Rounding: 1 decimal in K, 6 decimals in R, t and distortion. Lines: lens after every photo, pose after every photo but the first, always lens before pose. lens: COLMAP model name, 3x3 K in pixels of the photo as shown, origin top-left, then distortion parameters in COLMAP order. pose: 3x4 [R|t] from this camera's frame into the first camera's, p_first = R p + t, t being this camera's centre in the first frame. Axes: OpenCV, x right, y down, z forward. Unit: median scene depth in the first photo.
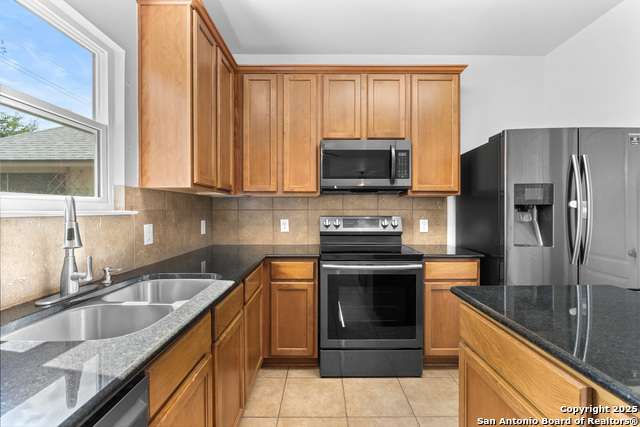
lens RADIAL K [[290.6, 0, 323.7], [0, 290.6, 213.6], [0, 0, 1]] dist [-0.007134, 0.001335]
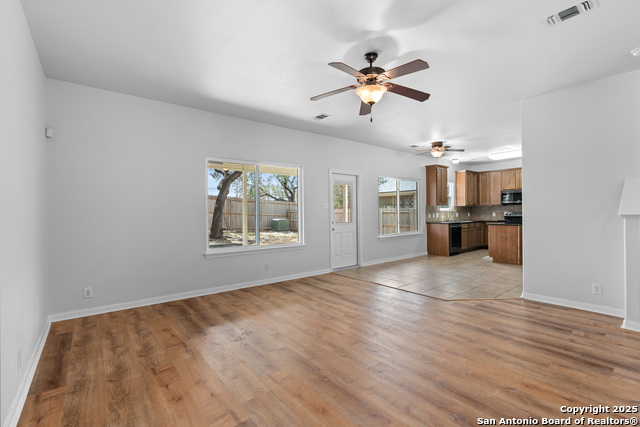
lens RADIAL K [[290.6, 0, 322.3], [0, 290.6, 214.0], [0, 0, 1]] dist [-0.007134, 0.001335]
pose [[0.627024, 0.000444, -0.779000, 1.423684], [0.003775, 0.999986, 0.003608, 0.021072], [0.778991, -0.005203, 0.627014, -3.054258]]
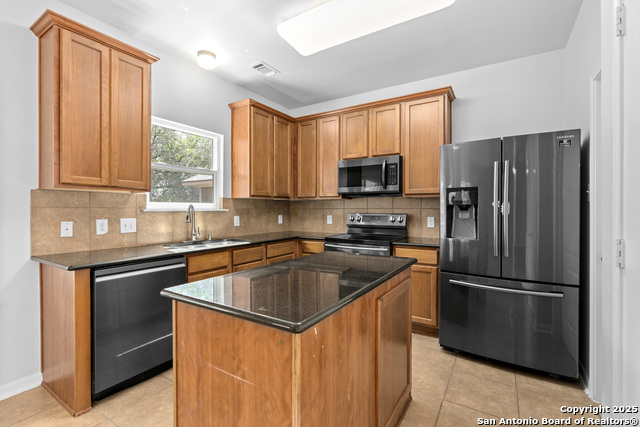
lens RADIAL K [[290.6, 0, 319.8], [0, 290.6, 211.9], [0, 0, 1]] dist [-0.007134, 0.001335]
pose [[0.845230, 0.005389, -0.534376, 0.692818], [-0.005625, 0.999983, 0.001187, 0.001780], [0.534374, 0.002002, 0.845246, -0.283823]]
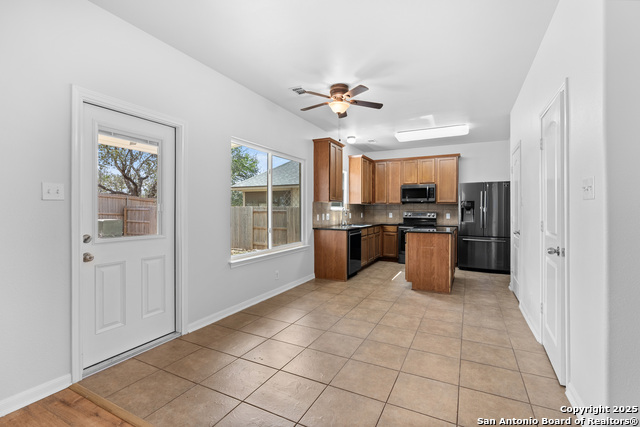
lens RADIAL K [[290.6, 0, 322.4], [0, 290.6, 212.3], [0, 0, 1]] dist [-0.007134, 0.001335]
pose [[0.889995, 0.006341, -0.455927, 0.598930], [-0.006302, 0.999979, 0.001606, 0.015291], [0.455927, 0.001444, 0.890016, -1.890484]]
